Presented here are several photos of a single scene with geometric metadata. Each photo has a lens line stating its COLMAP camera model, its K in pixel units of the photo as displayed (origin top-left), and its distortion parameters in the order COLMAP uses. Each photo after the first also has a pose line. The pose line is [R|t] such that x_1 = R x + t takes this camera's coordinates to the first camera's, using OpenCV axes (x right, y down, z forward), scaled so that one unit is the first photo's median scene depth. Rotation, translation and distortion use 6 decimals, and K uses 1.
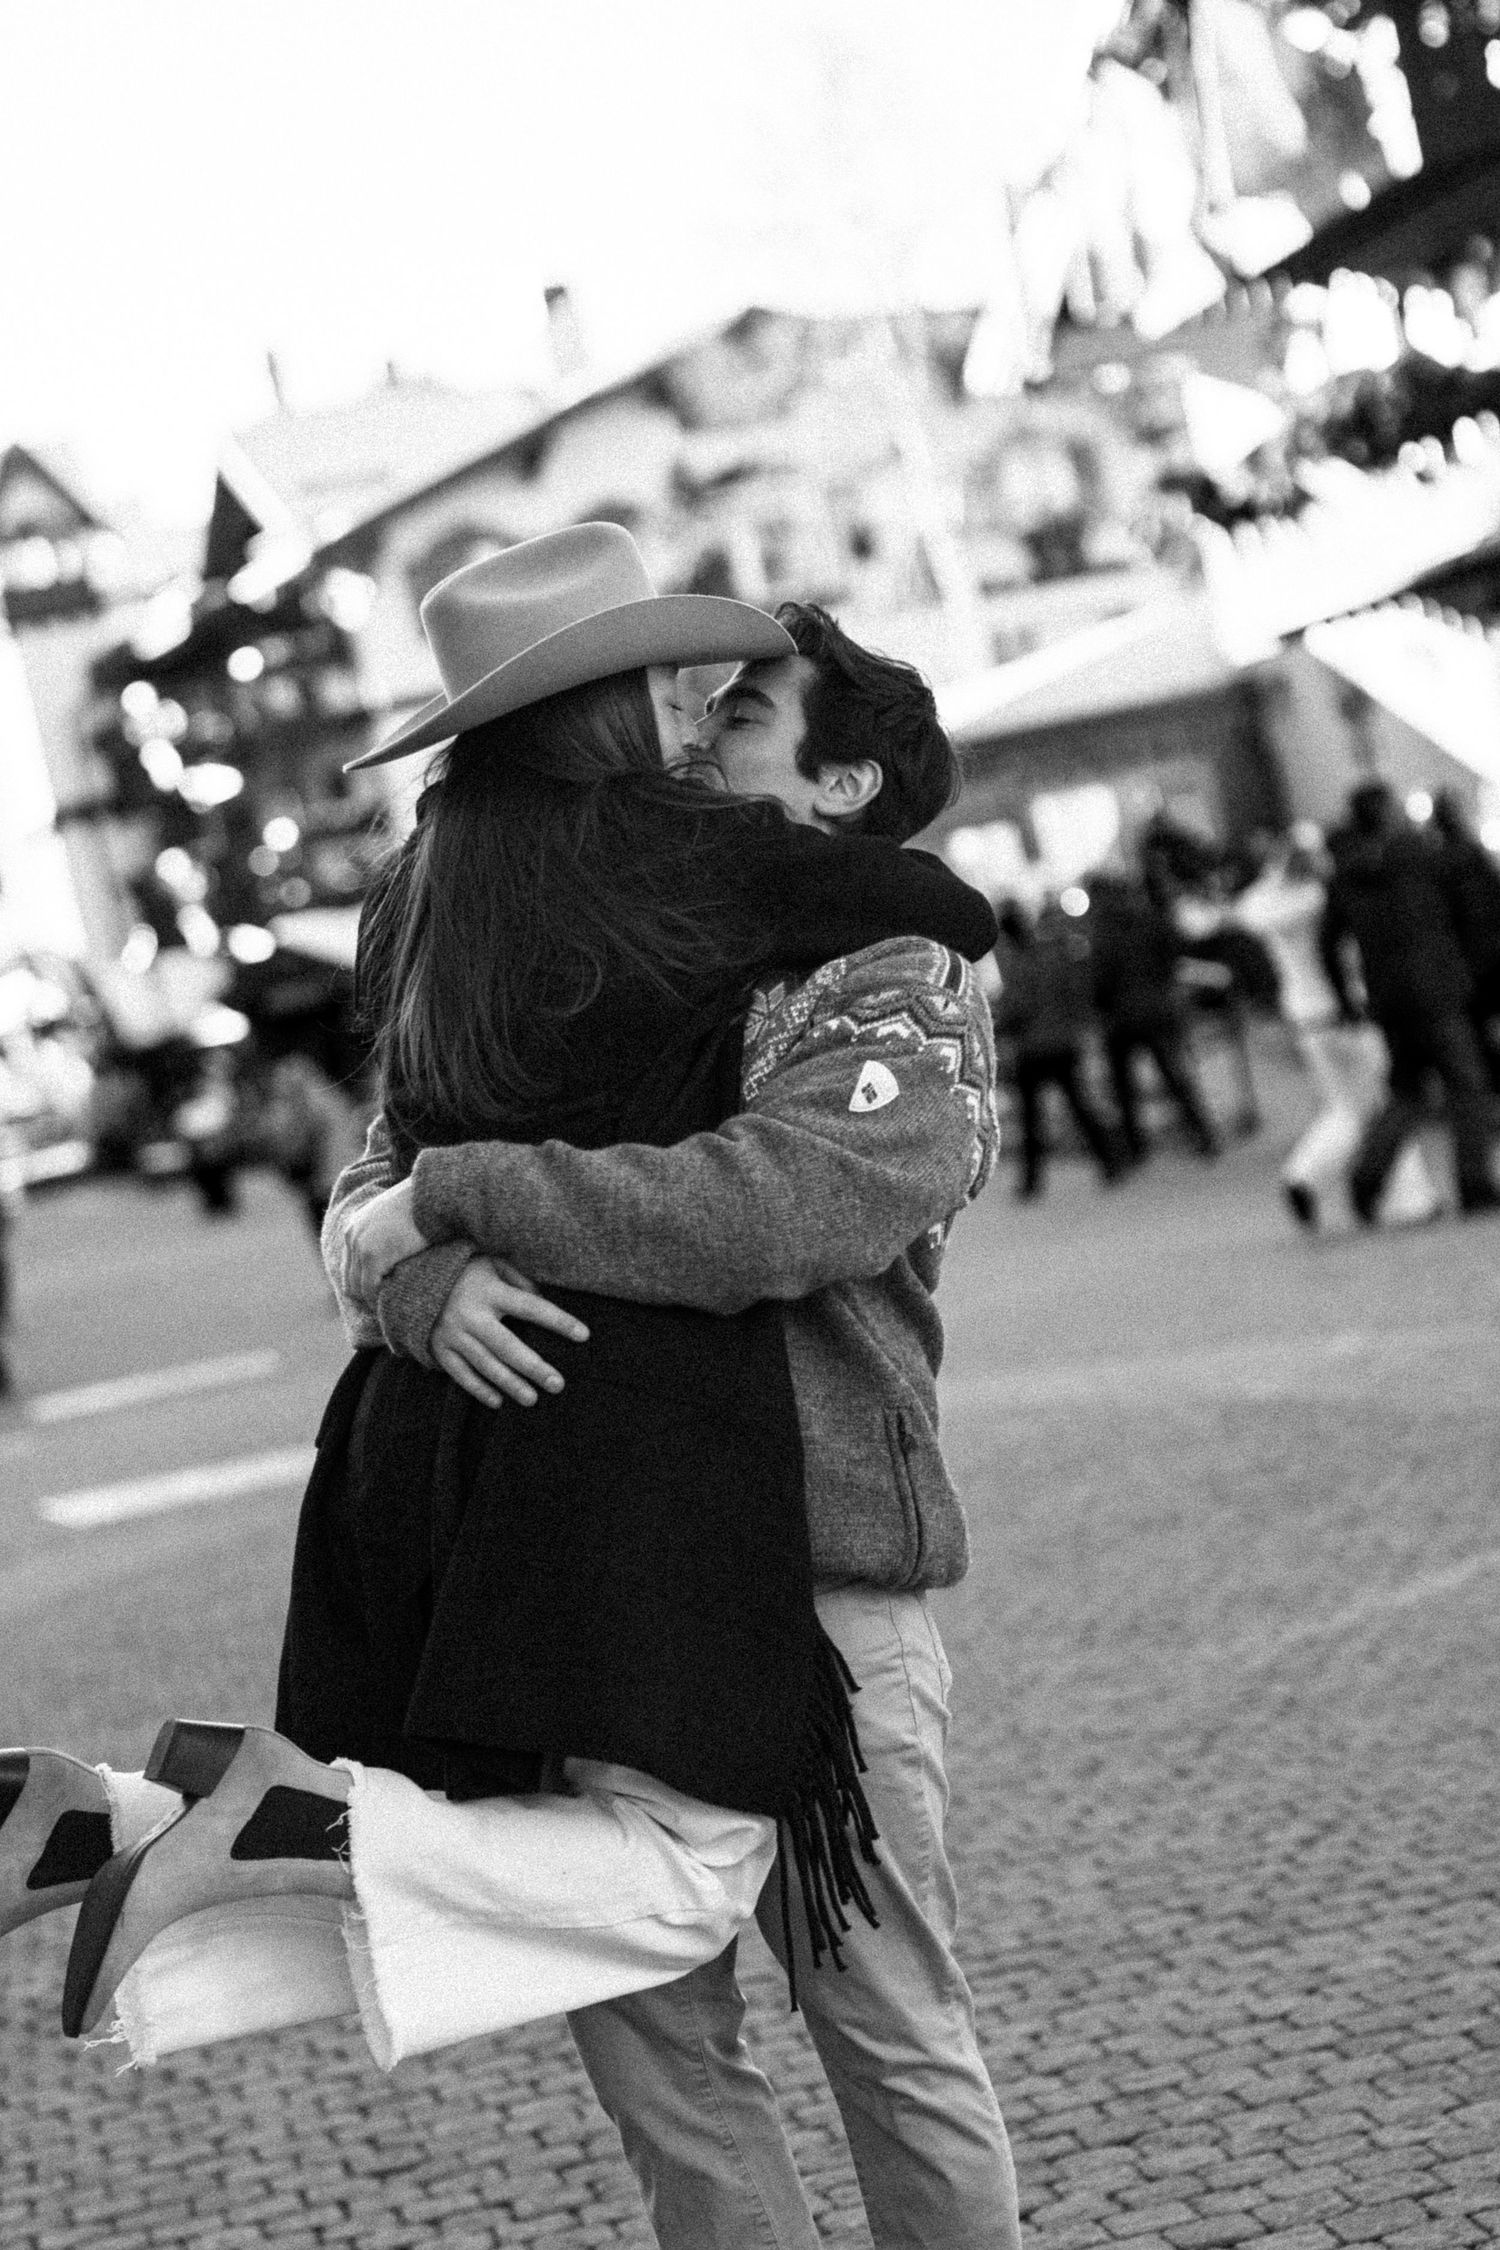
lens RADIAL K [[3846.2, 0, 748.6], [0, 3846.2, 1274.3], [0, 0, 1]] dist [-0.023978, -0.039734]
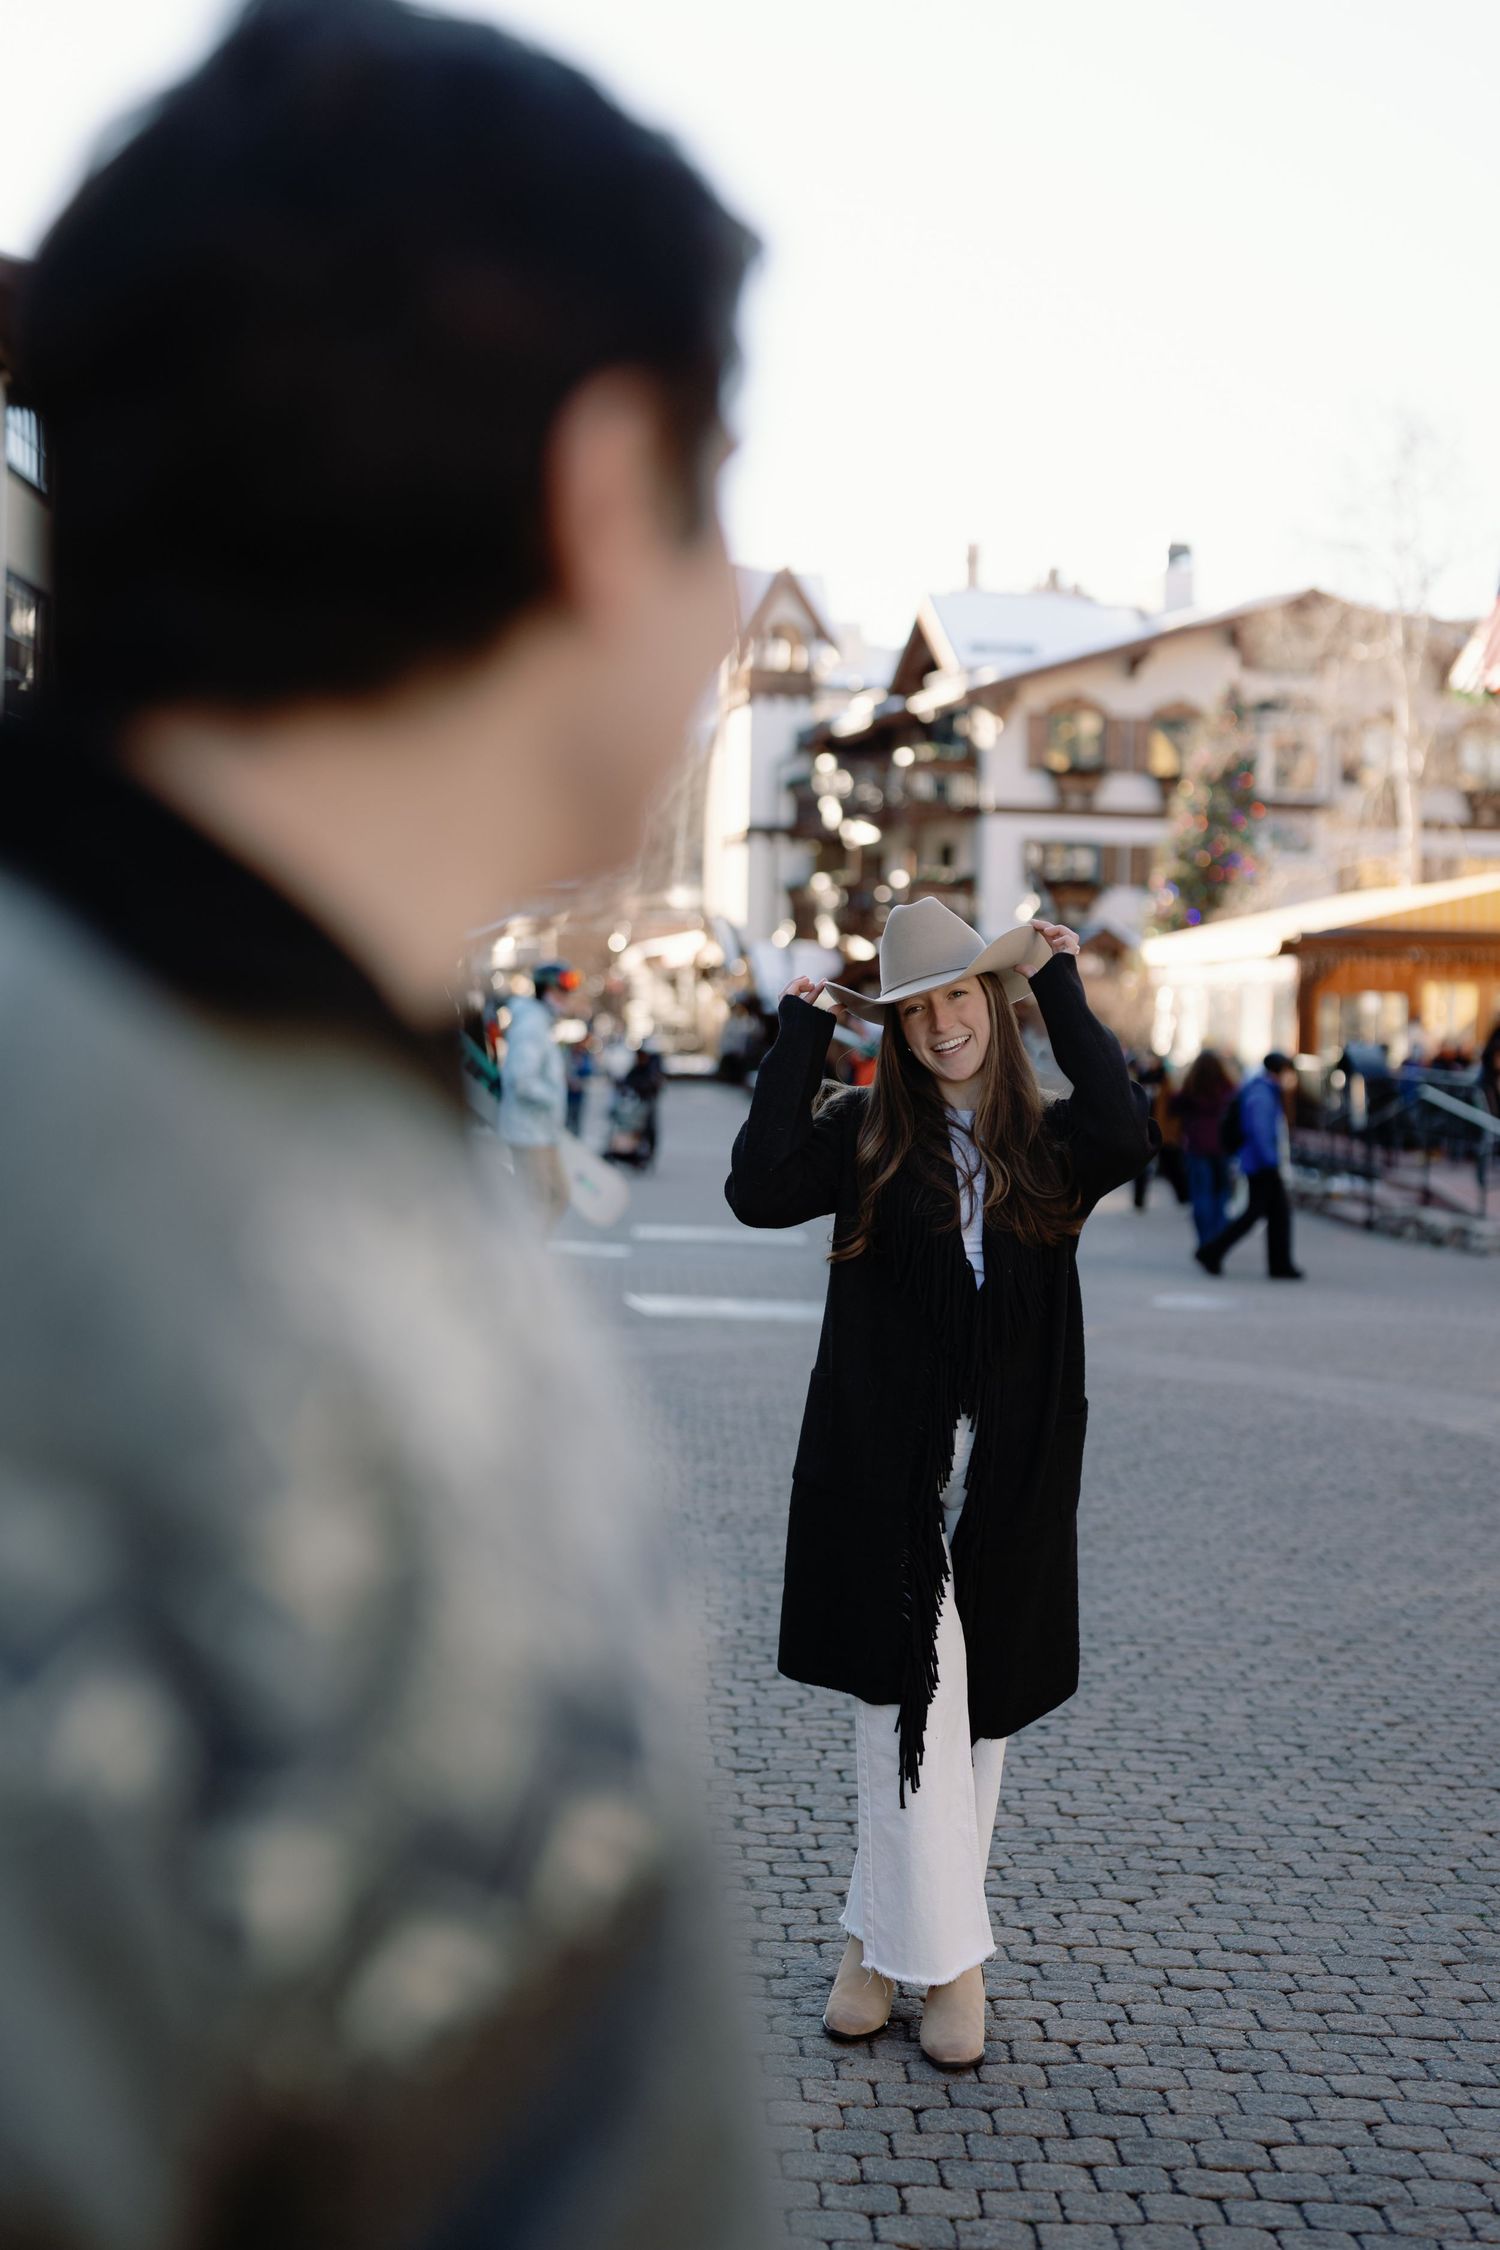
lens RADIAL K [[3242.2, 0, 750.0], [0, 3242.2, 1125.0], [0, 0, 1]] dist [-0.157152, 1.116930]
pose [[0.959170, 0.238683, -0.151737, 0.038616], [-0.242075, 0.970249, -0.004019, -0.010748], [0.146263, 0.040587, 0.988413, -0.250849]]
